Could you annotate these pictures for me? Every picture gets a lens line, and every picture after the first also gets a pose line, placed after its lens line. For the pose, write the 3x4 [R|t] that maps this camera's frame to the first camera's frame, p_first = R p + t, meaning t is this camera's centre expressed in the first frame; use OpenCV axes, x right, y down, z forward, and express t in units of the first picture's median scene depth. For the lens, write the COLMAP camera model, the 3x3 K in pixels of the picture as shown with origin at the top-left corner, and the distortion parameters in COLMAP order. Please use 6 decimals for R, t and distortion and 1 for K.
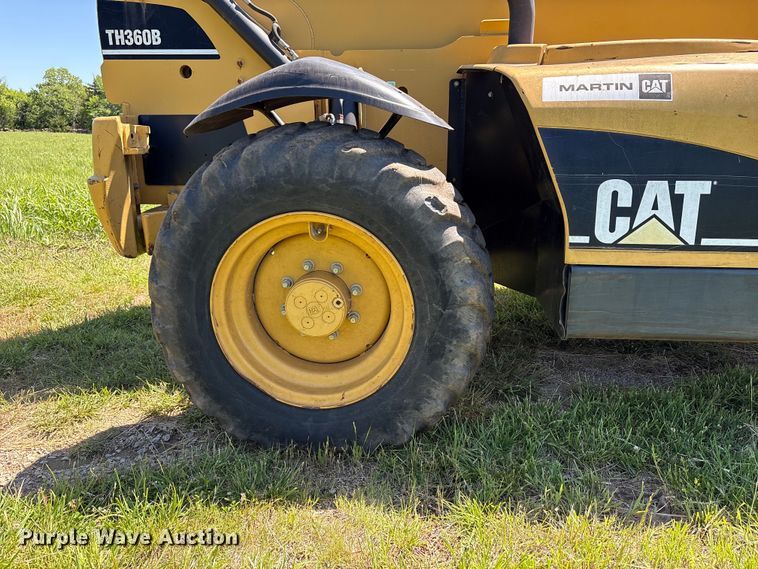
lens RADIAL K [[573.8, 0, 379.0], [0, 573.8, 284.5], [0, 0, 1]] dist [0.061216, -0.073795]
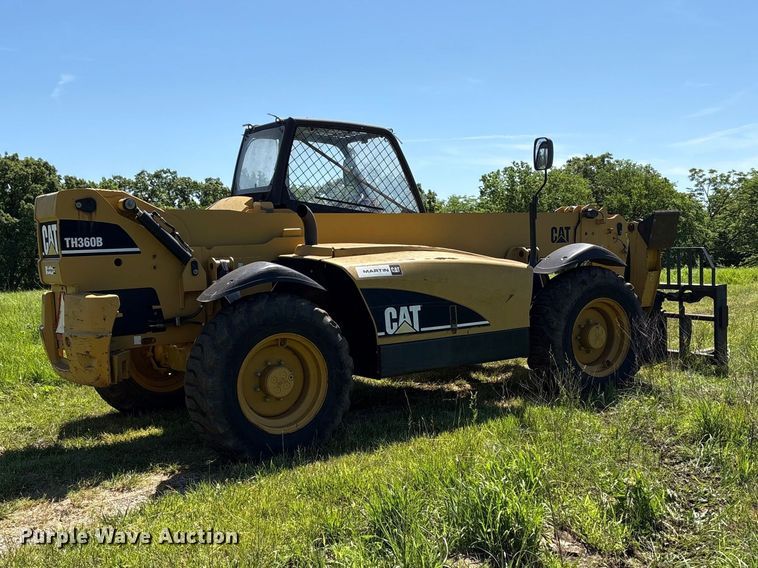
lens RADIAL K [[907.3, 0, 379.0], [0, 907.3, 284.0], [0, 0, 1]] dist [0.009727, -0.005169]
pose [[0.763465, -0.059922, 0.643063, -1.978164], [0.200475, 0.968491, -0.147765, 0.262600], [-0.613947, 0.241731, 0.751422, -1.764610]]
